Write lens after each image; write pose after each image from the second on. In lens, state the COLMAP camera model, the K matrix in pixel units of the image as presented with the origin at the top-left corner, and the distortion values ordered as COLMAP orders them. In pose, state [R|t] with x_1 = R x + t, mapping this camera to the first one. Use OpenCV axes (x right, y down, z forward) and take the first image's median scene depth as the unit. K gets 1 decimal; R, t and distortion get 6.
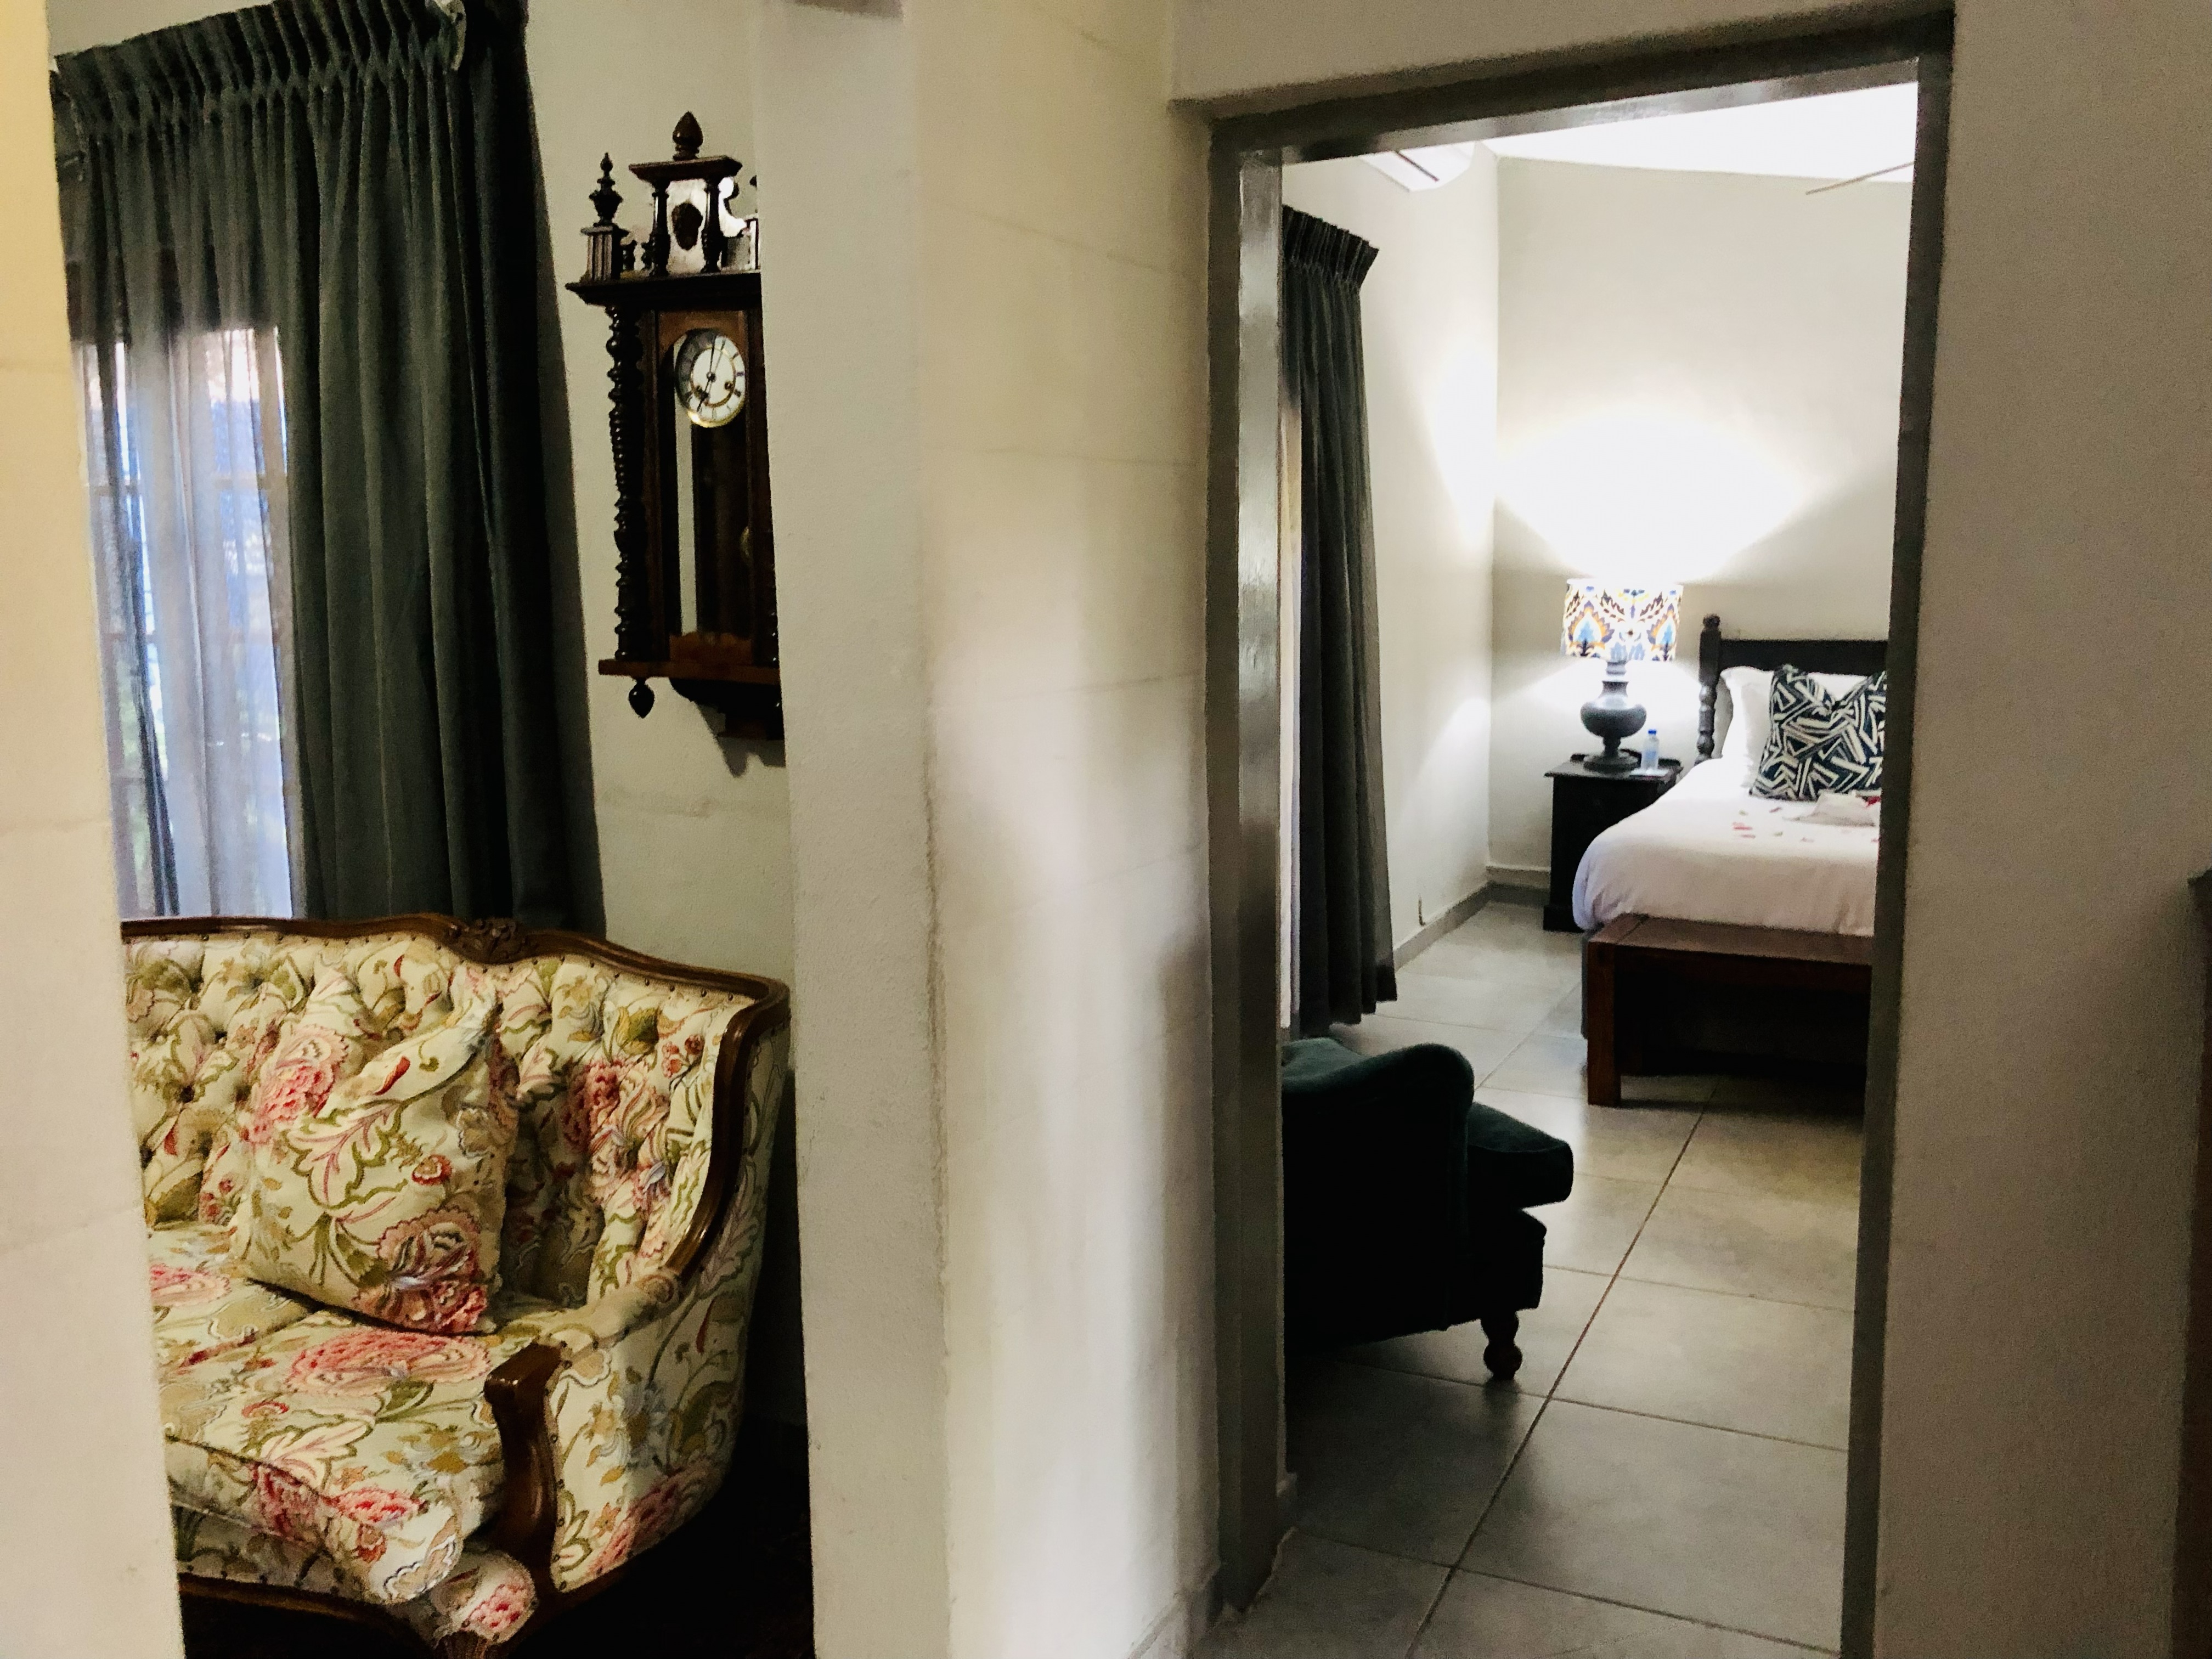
lens RADIAL K [[1811.5, 0, 1093.1], [0, 1811.5, 799.1], [0, 0, 1]] dist [0.038914, -0.048838]
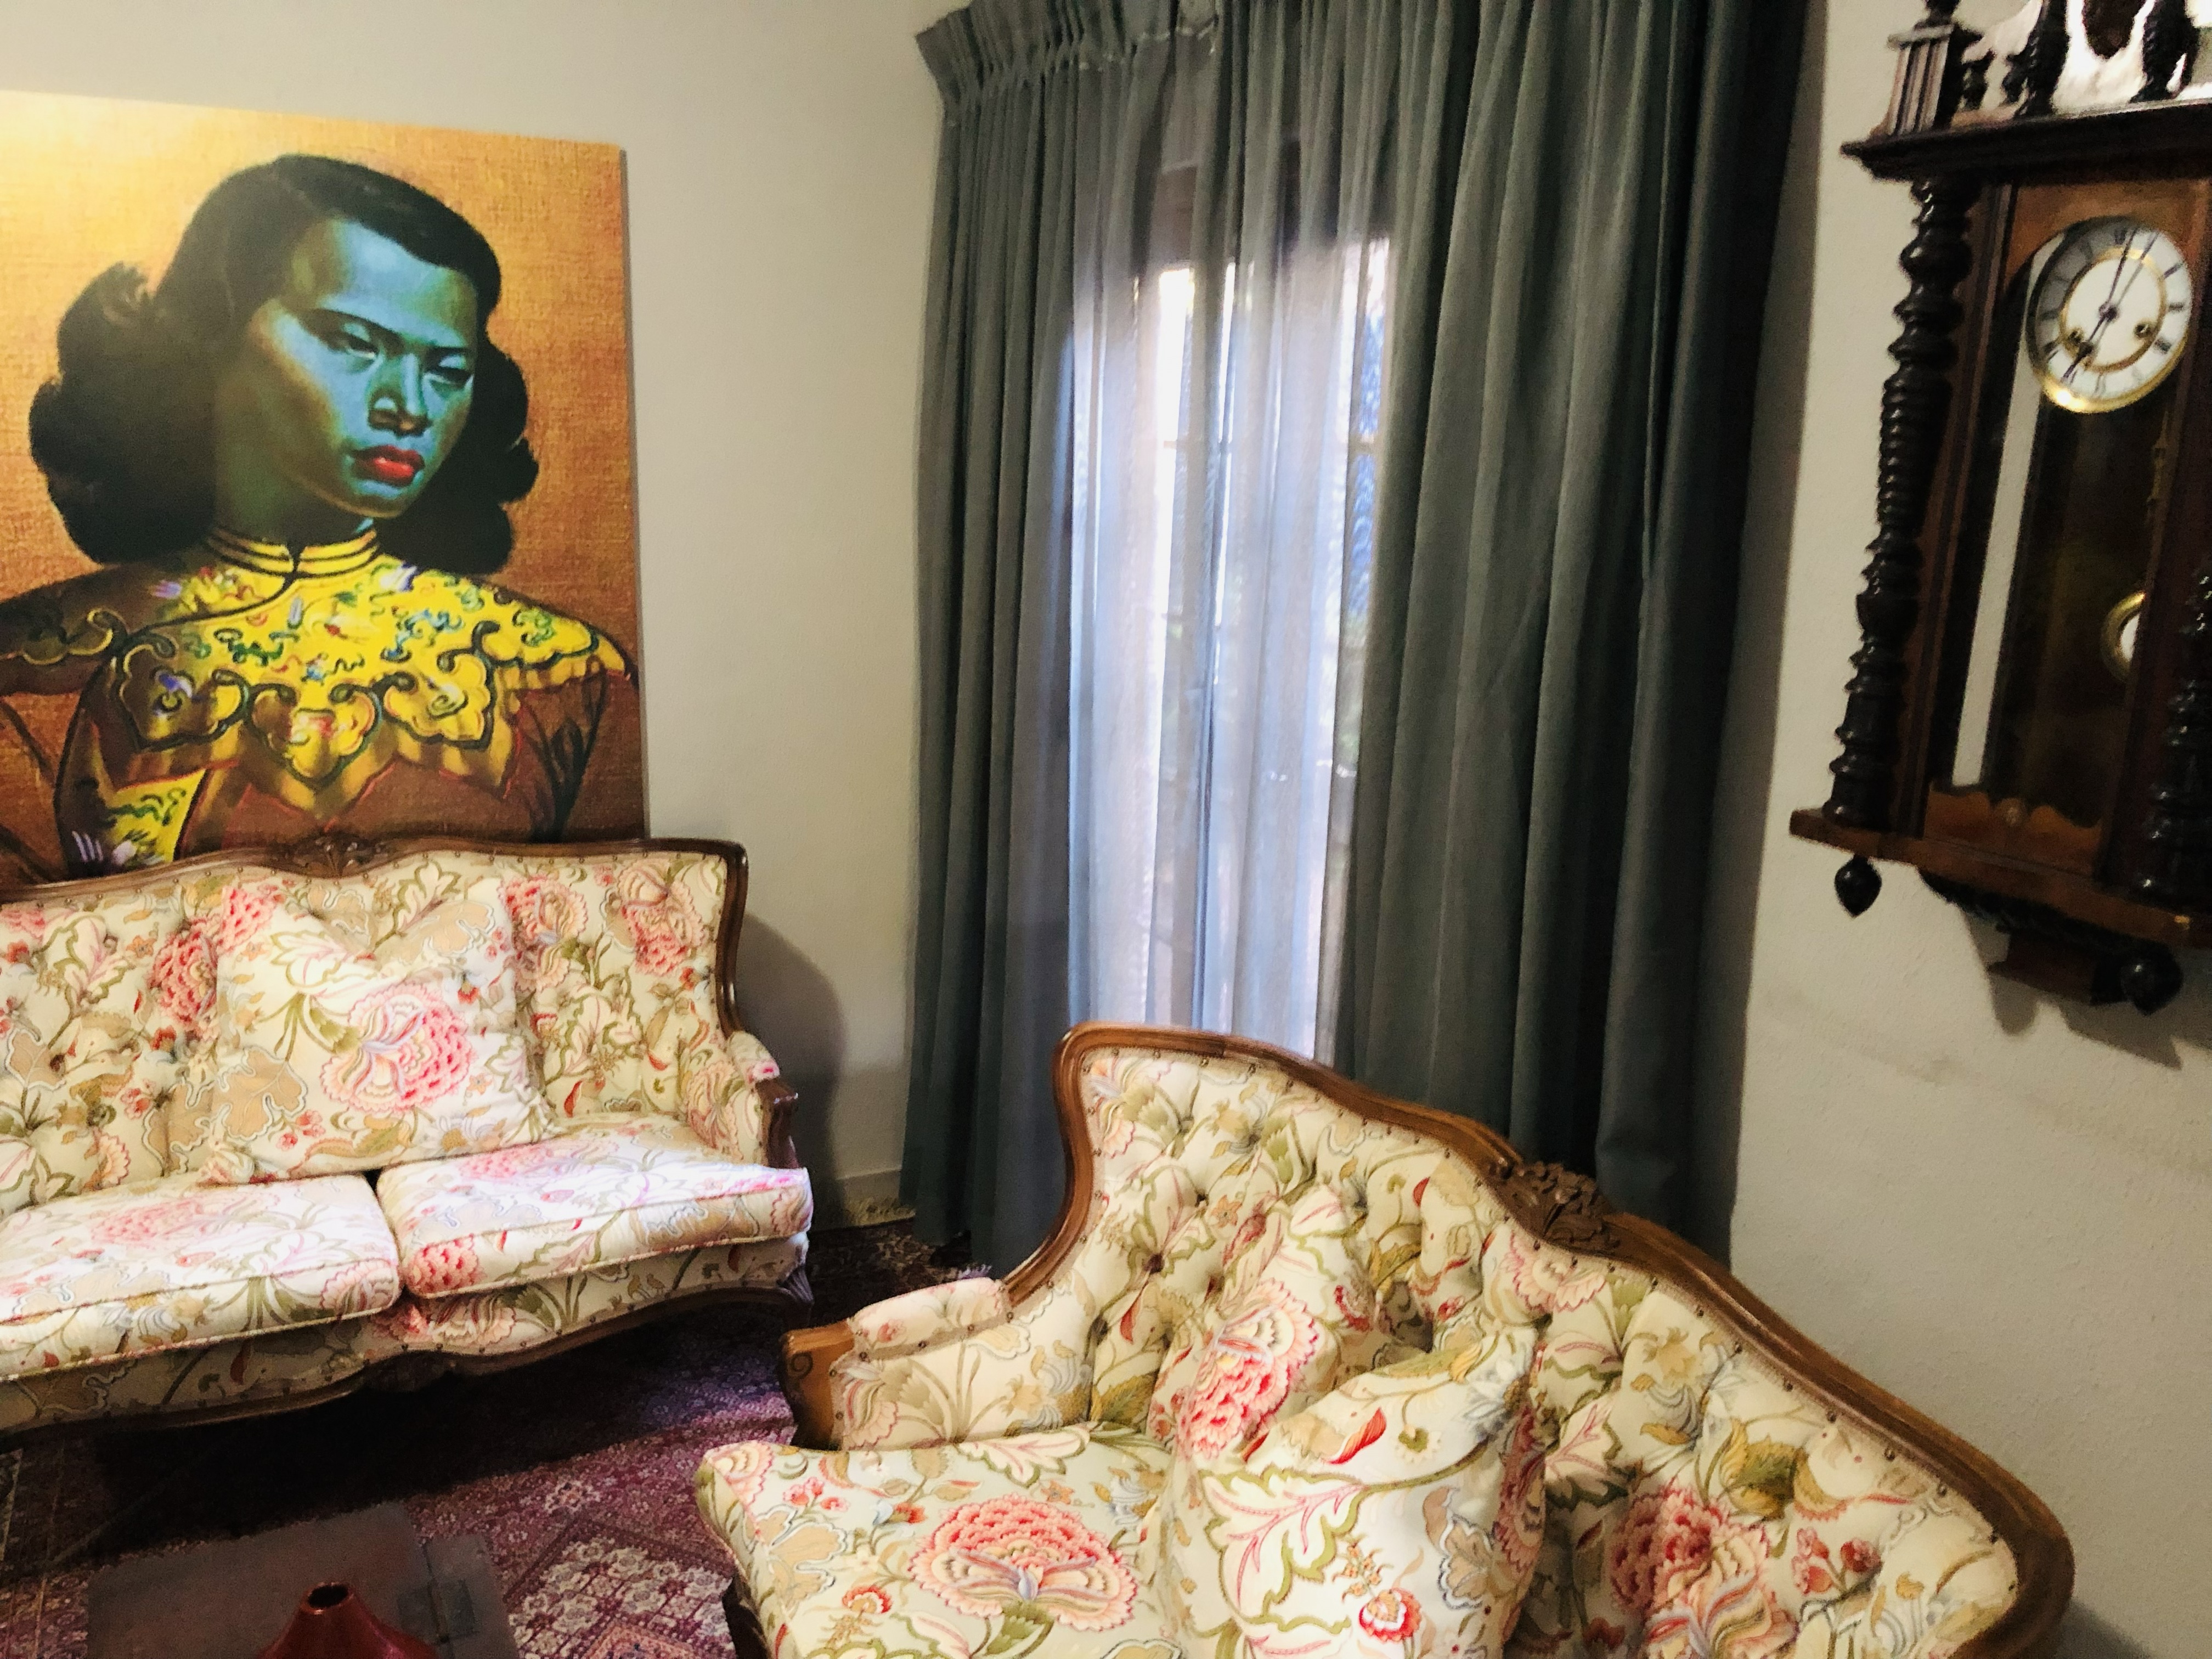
lens RADIAL K [[1811.5, 0, 1082.2], [0, 1811.5, 849.7], [0, 0, 1]] dist [0.038914, -0.048838]
pose [[0.803749, 0.161019, -0.572766, -0.123800], [-0.114190, 0.986533, 0.117099, -0.110574], [0.583908, -0.028714, 0.811312, 0.410841]]
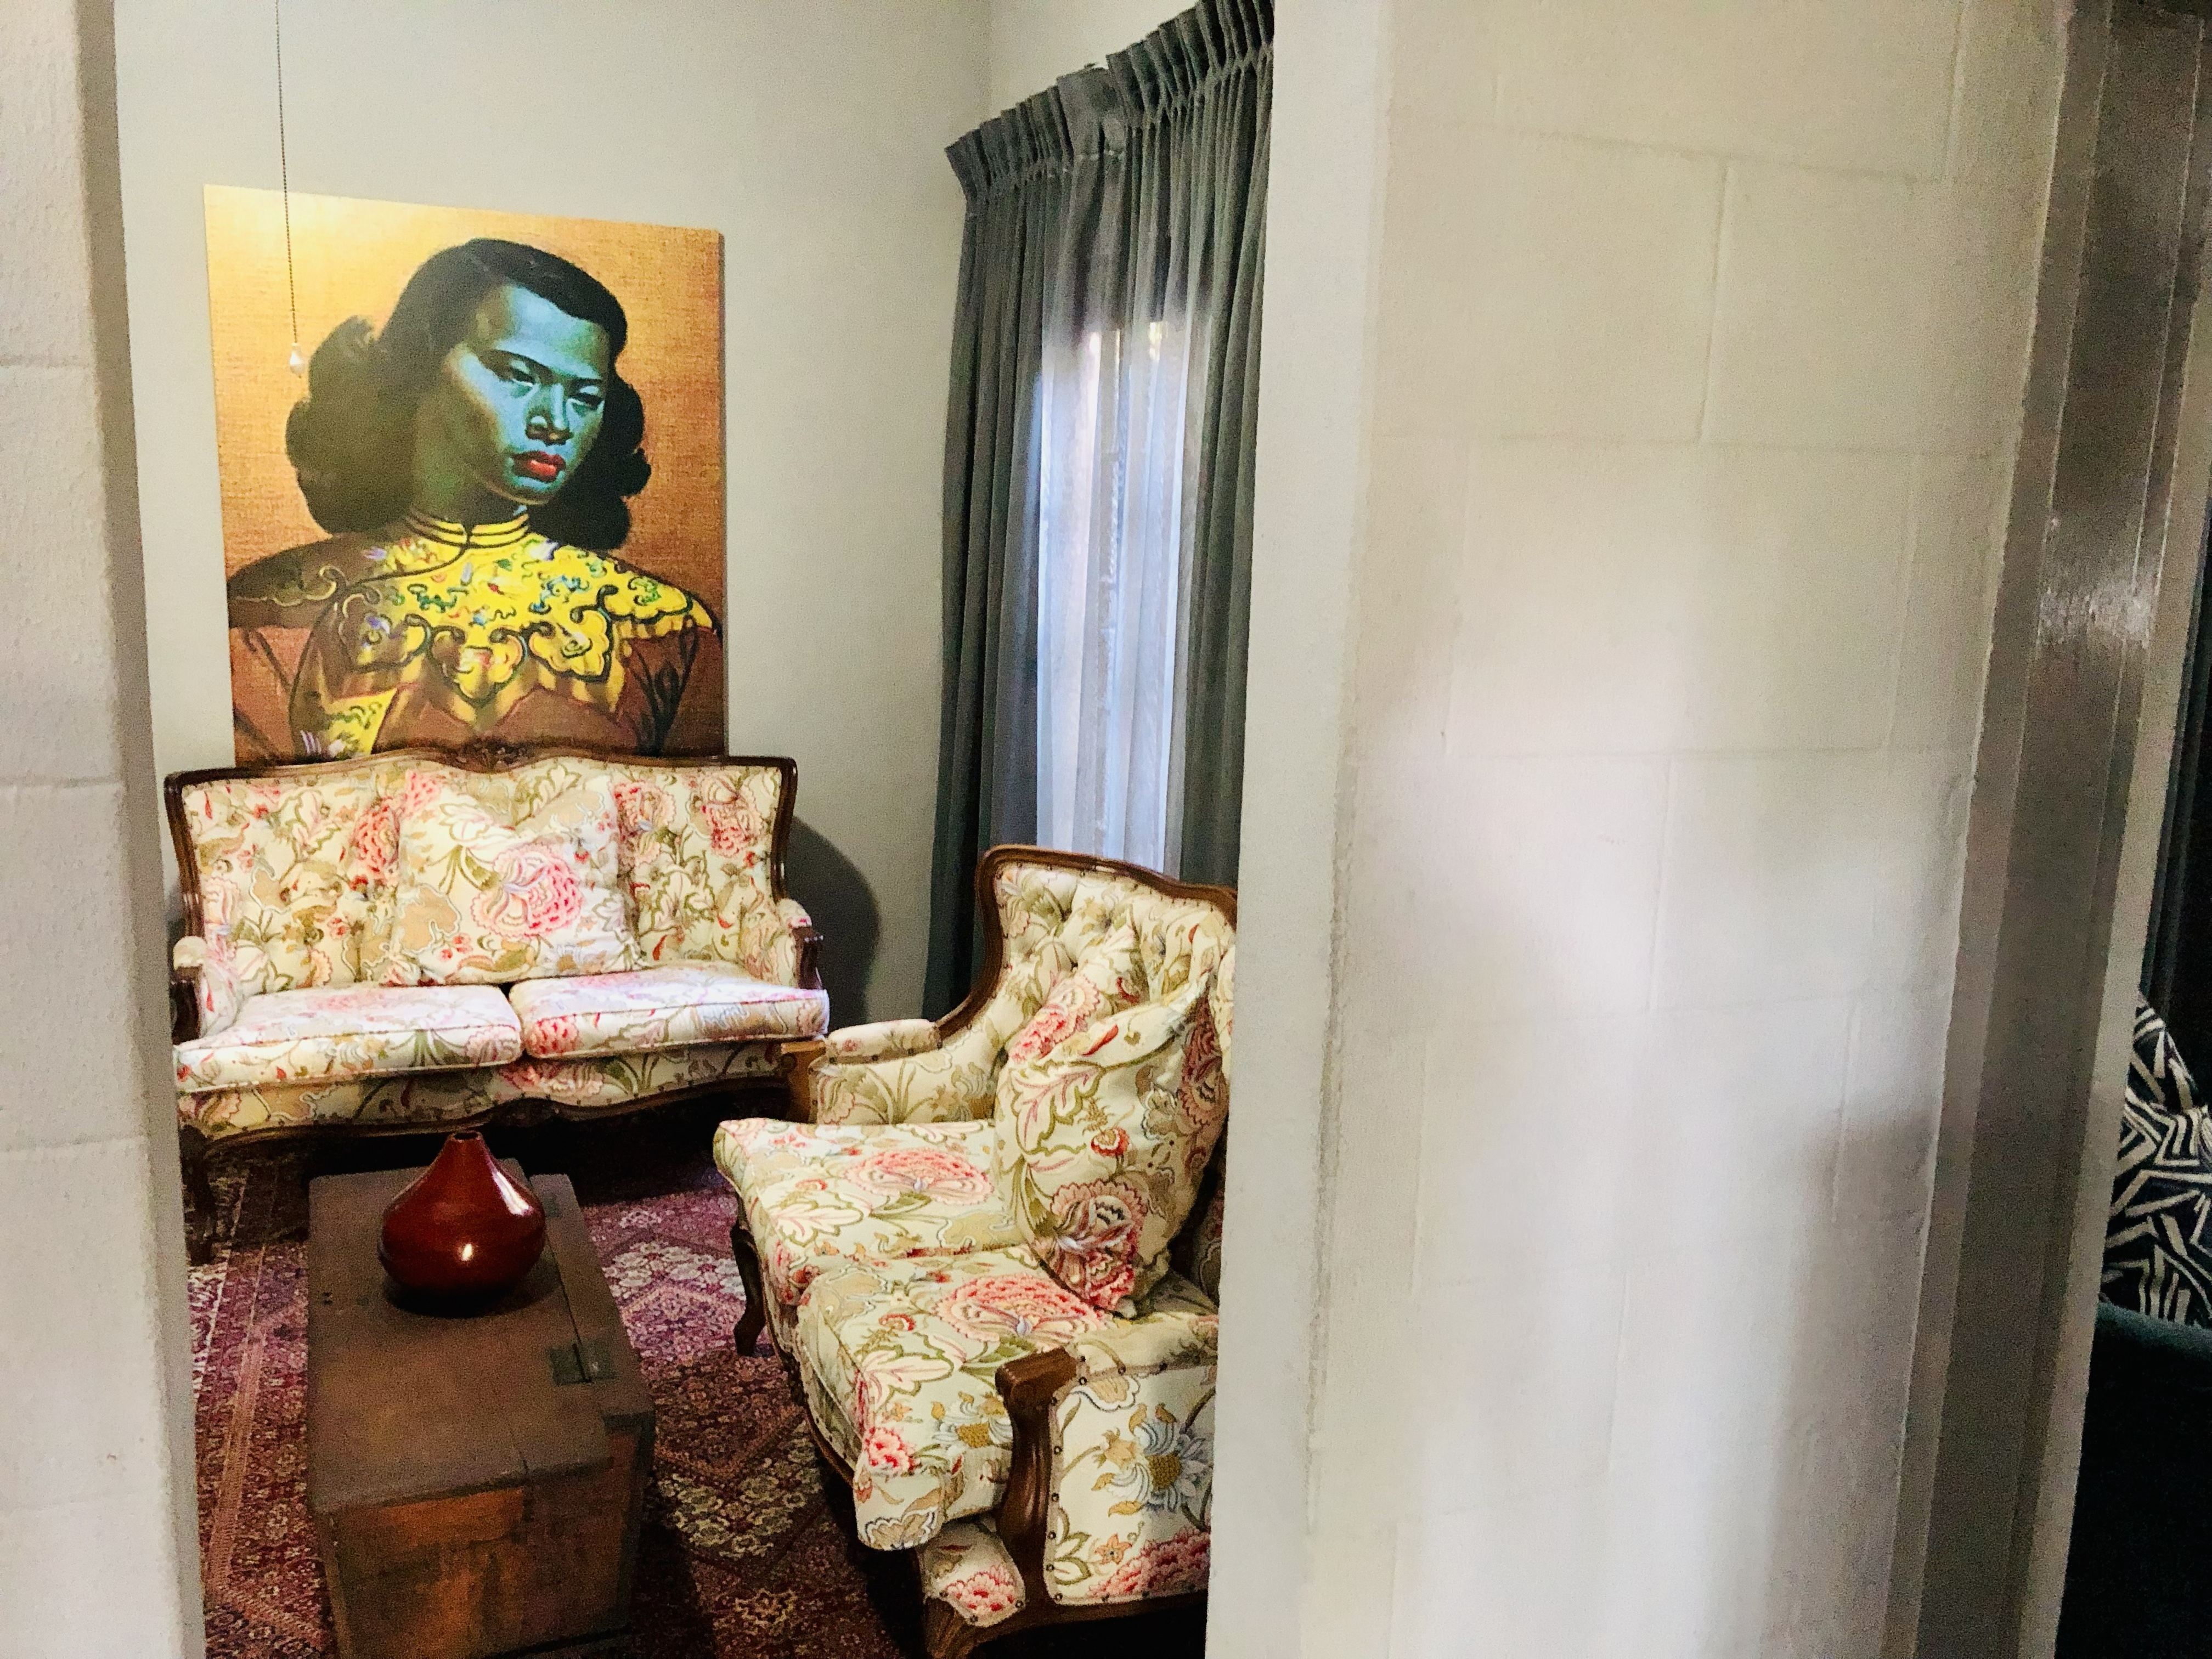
lens RADIAL K [[1811.5, 0, 1106.4], [0, 1811.5, 803.3], [0, 0, 1]] dist [0.038914, -0.048838]
pose [[0.762593, 0.144476, -0.630539, 0.227939], [-0.128654, 0.989141, 0.071044, -0.050056], [0.633956, 0.026944, 0.772900, 0.203057]]
